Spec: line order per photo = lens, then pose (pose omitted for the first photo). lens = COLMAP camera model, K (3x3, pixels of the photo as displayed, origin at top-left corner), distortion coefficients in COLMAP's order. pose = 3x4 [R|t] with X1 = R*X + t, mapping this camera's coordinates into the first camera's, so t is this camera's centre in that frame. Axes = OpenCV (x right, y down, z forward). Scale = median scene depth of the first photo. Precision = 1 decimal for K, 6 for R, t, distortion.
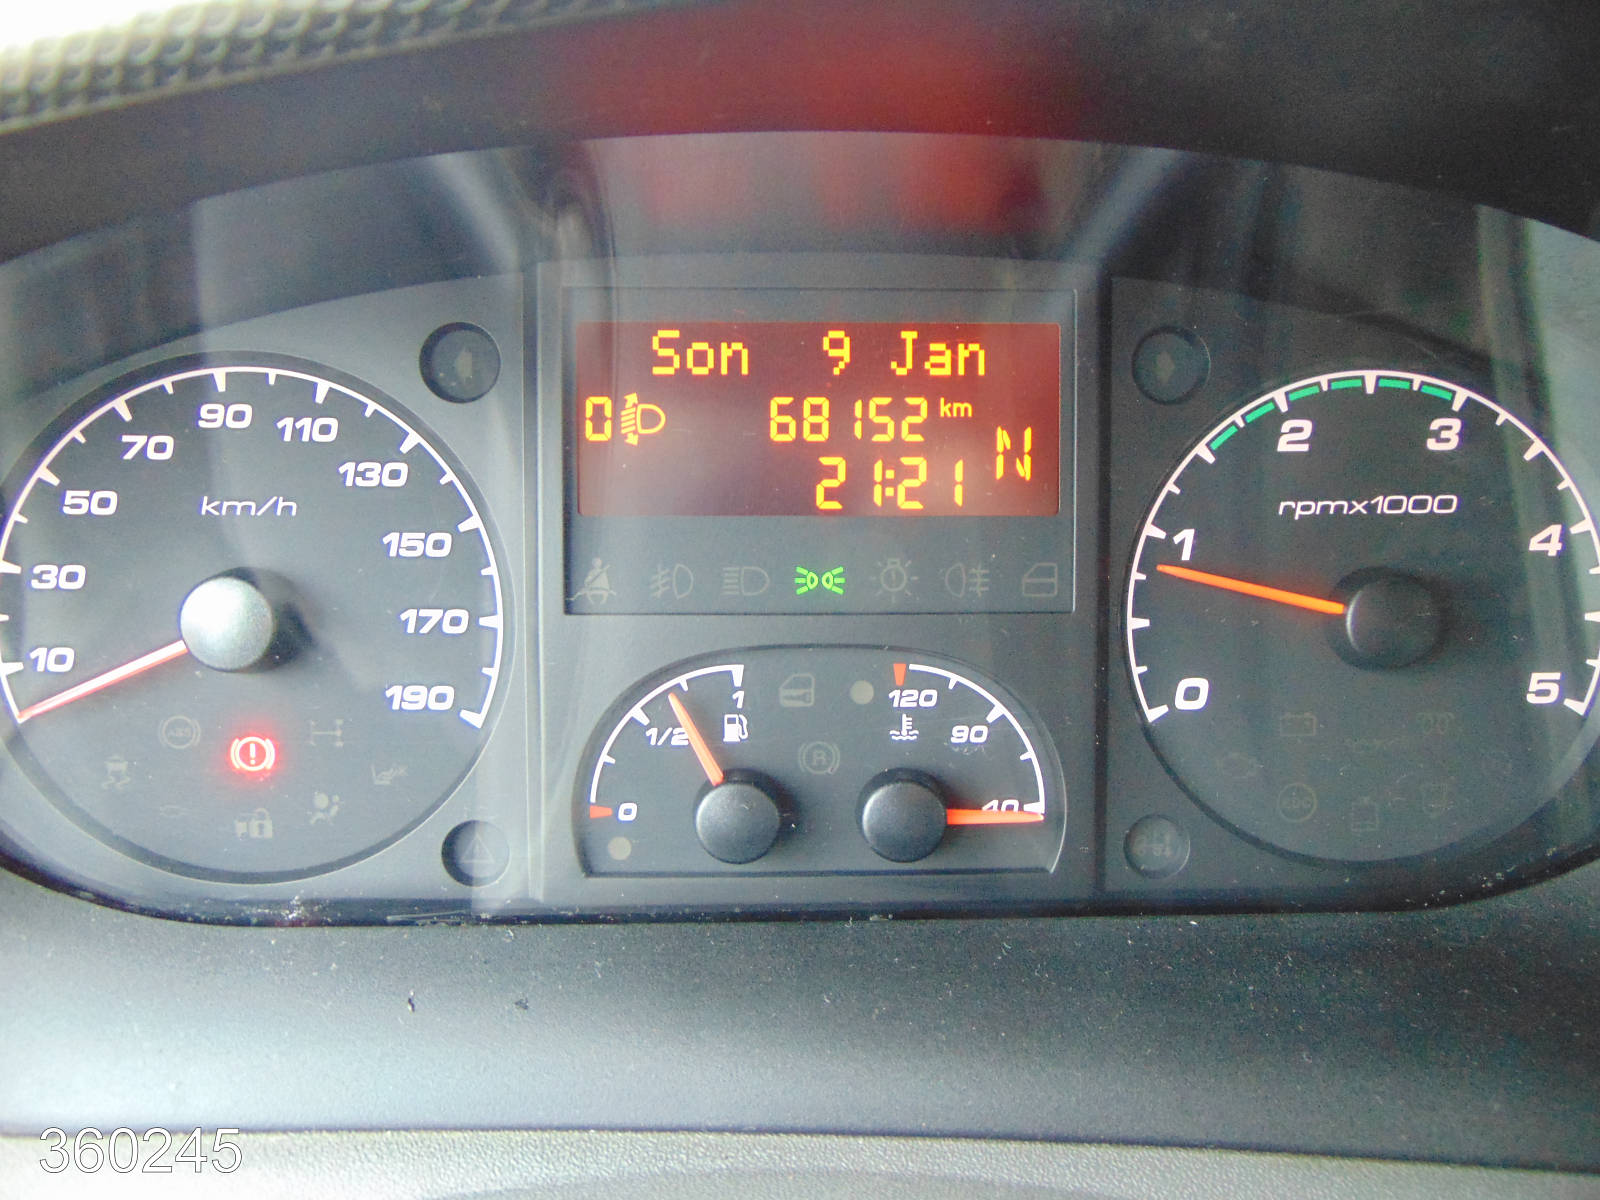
lens RADIAL K [[1180.1, 0, 800.0], [0, 1180.1, 599.0], [0, 0, 1]] dist [-0.003792, -0.000719]
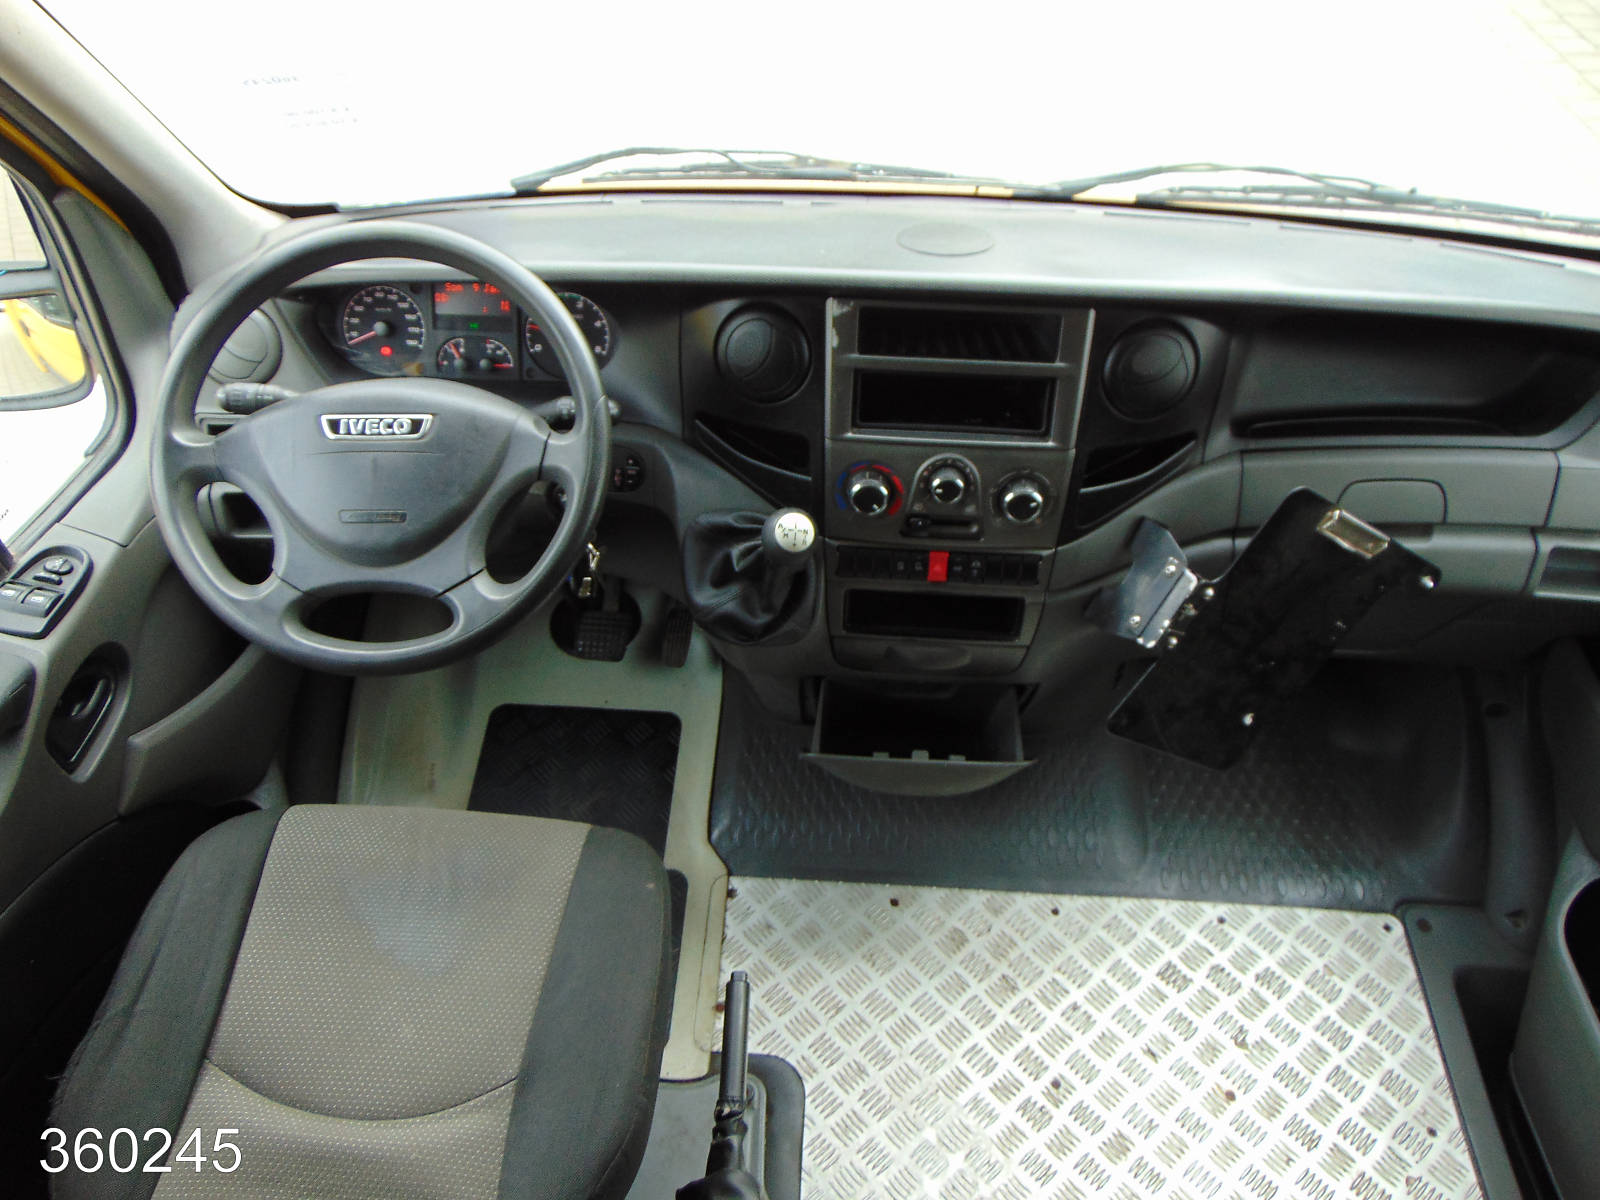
lens RADIAL K [[1180.1, 0, 800.2], [0, 1180.1, 604.2], [0, 0, 1]] dist [-0.003792, -0.000719]
pose [[0.997411, 0.050786, -0.050910, 2.084802], [-0.037808, 0.972576, 0.229490, -0.078782], [0.061168, -0.226971, 0.971979, -5.179197]]
